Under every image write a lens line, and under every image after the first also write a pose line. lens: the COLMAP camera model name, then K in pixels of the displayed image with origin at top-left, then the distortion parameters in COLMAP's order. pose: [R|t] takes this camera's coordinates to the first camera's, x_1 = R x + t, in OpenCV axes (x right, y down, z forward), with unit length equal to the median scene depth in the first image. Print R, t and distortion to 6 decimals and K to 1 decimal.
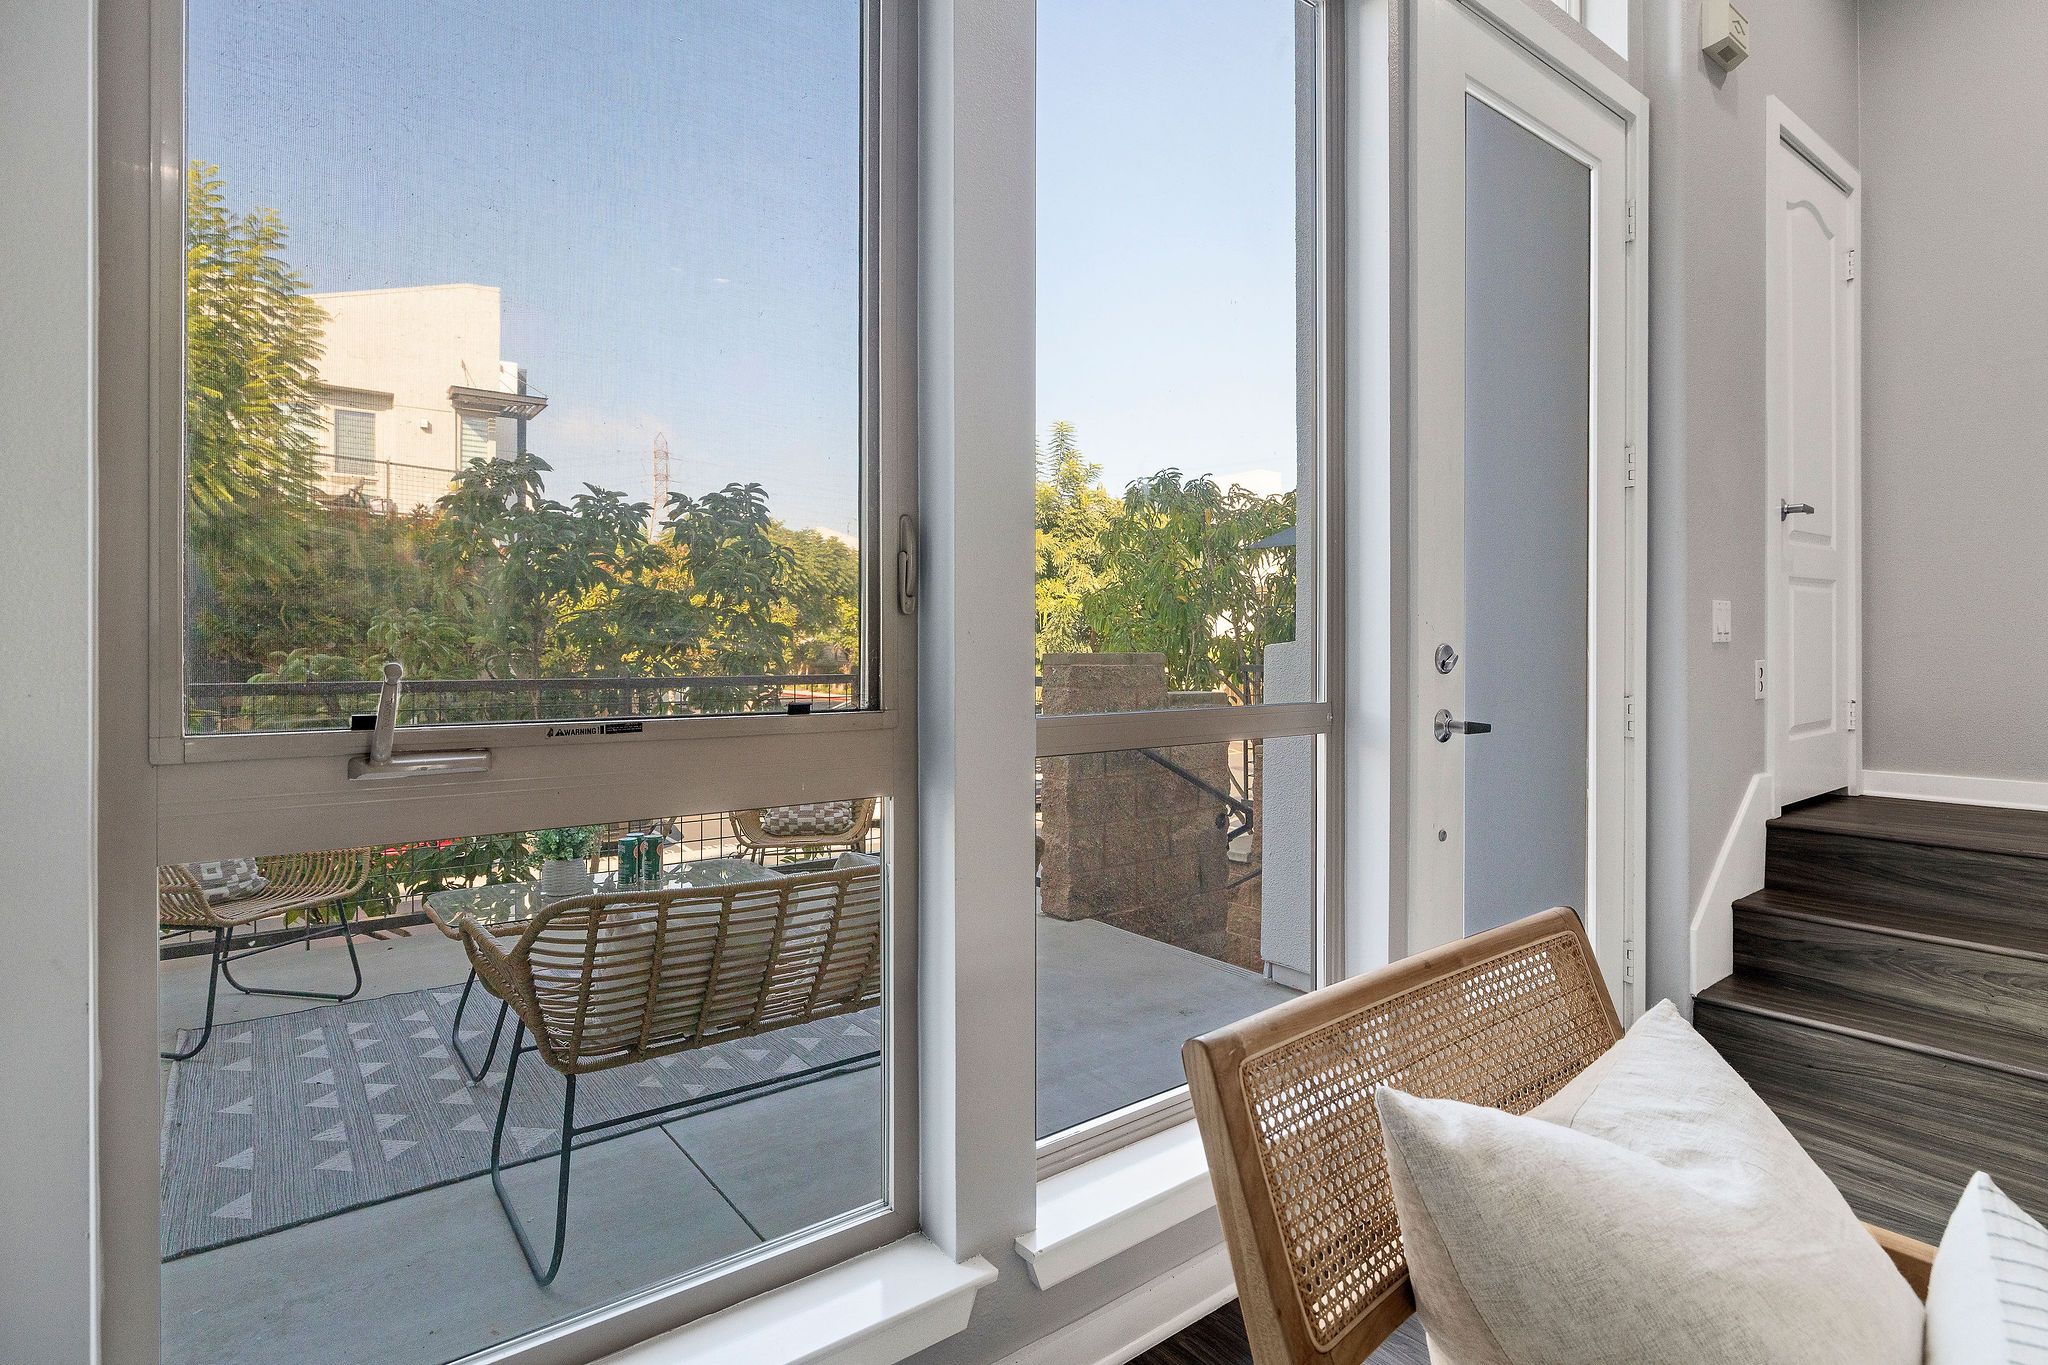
lens RADIAL K [[1003.8, 0, 1032.6], [0, 1003.8, 673.4], [0, 0, 1]] dist [-0.008867, 0.002255]
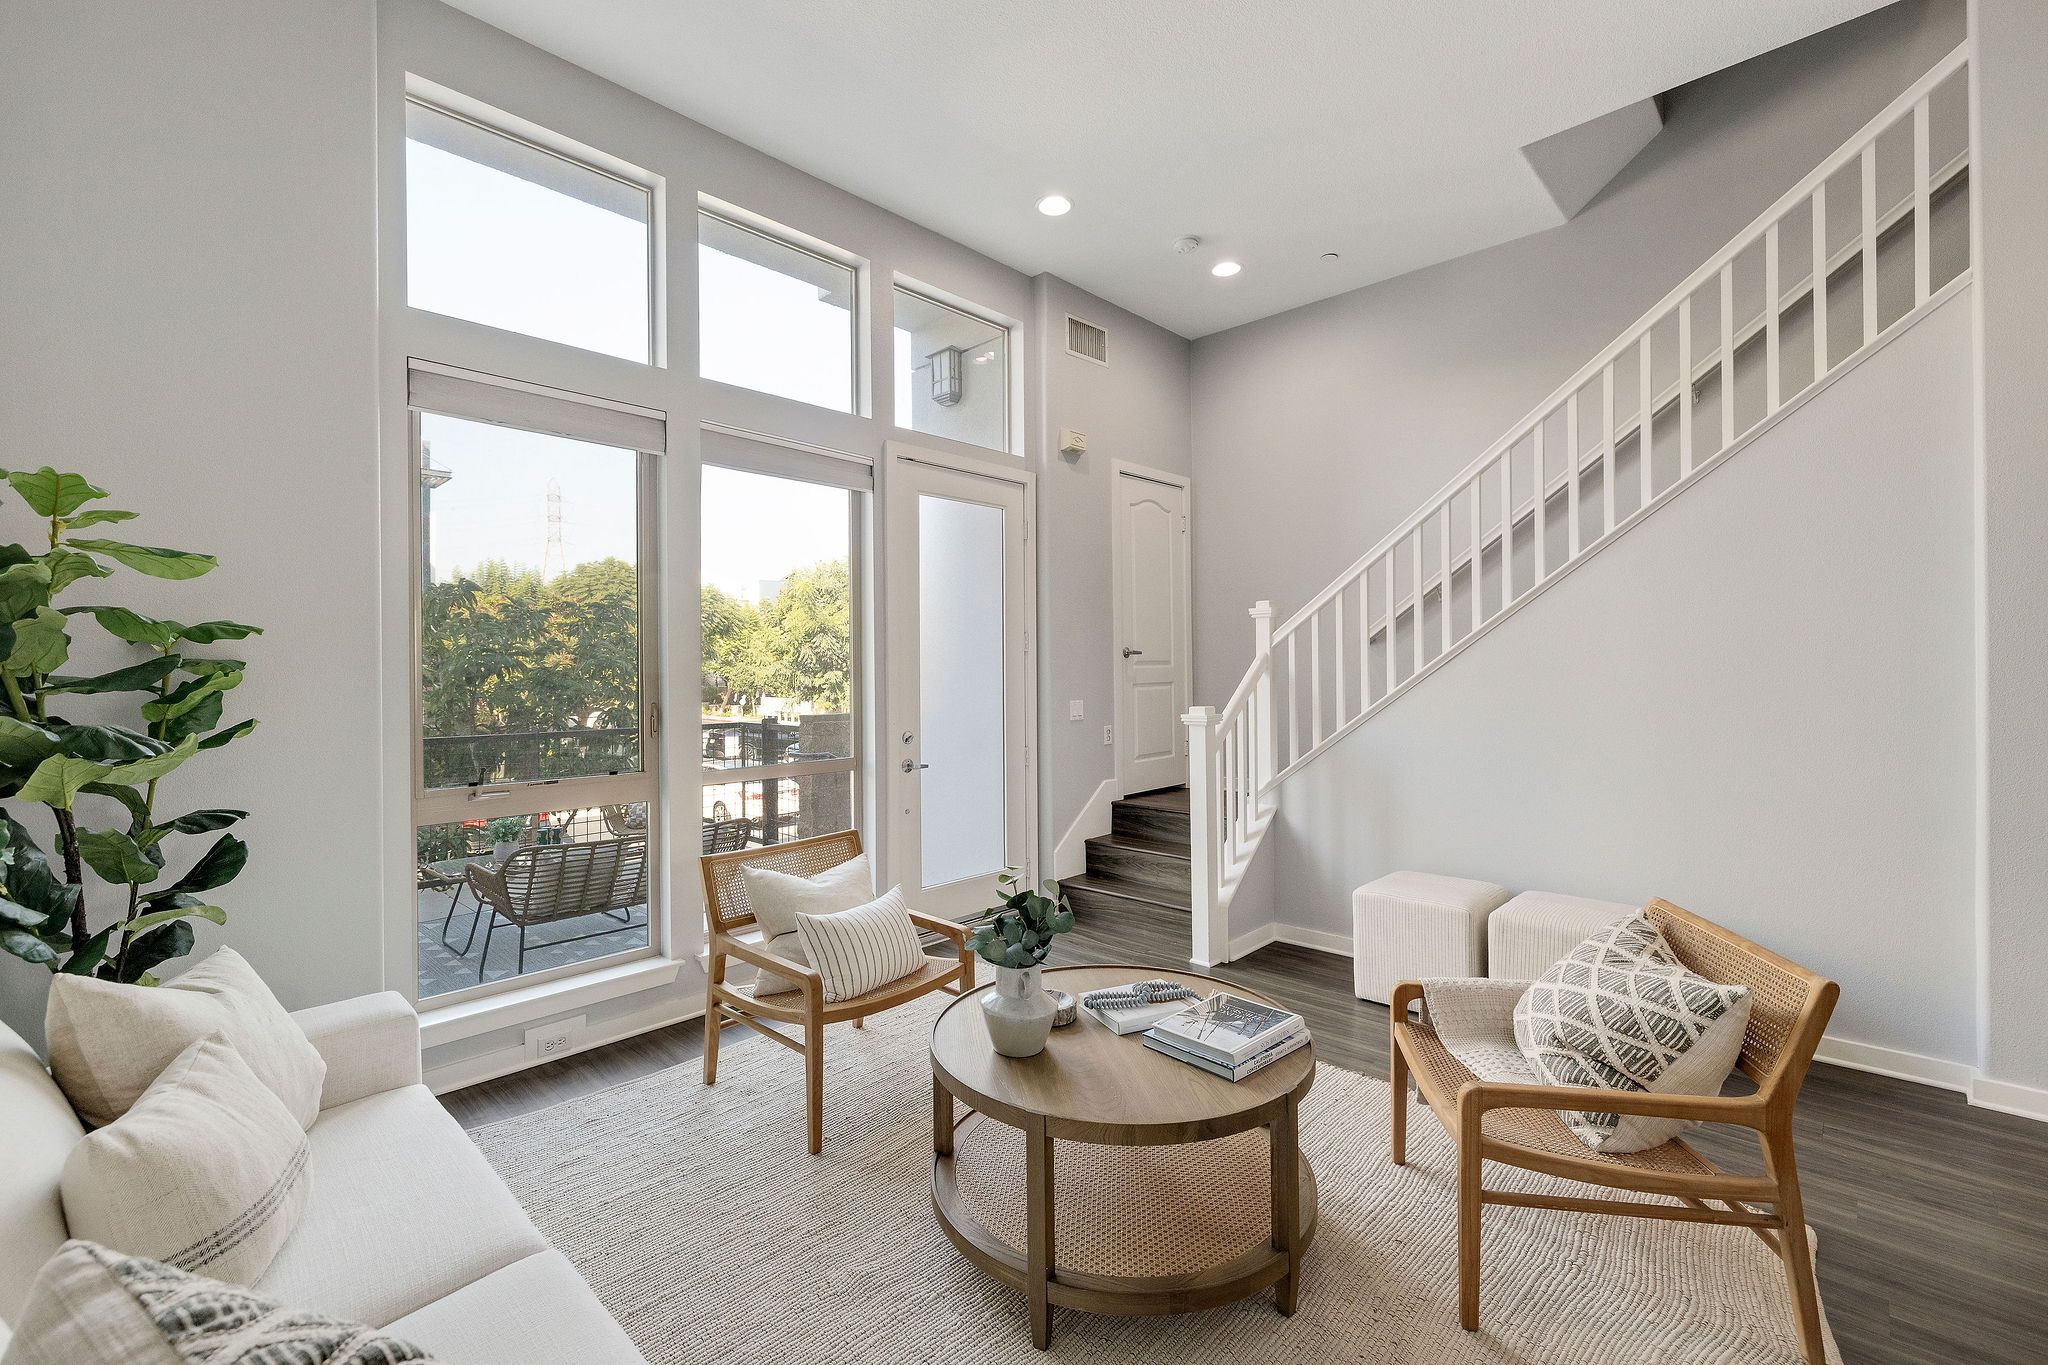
lens RADIAL K [[873.0, 0, 1011.6], [0, 873.0, 676.2], [0, 0, 1]] dist [0.000524, -0.000053]
pose [[0.991878, -0.011367, 0.126681, 0.314015], [0.013419, 0.999792, -0.015358, -0.100949], [-0.126480, 0.016933, 0.991825, -0.881497]]
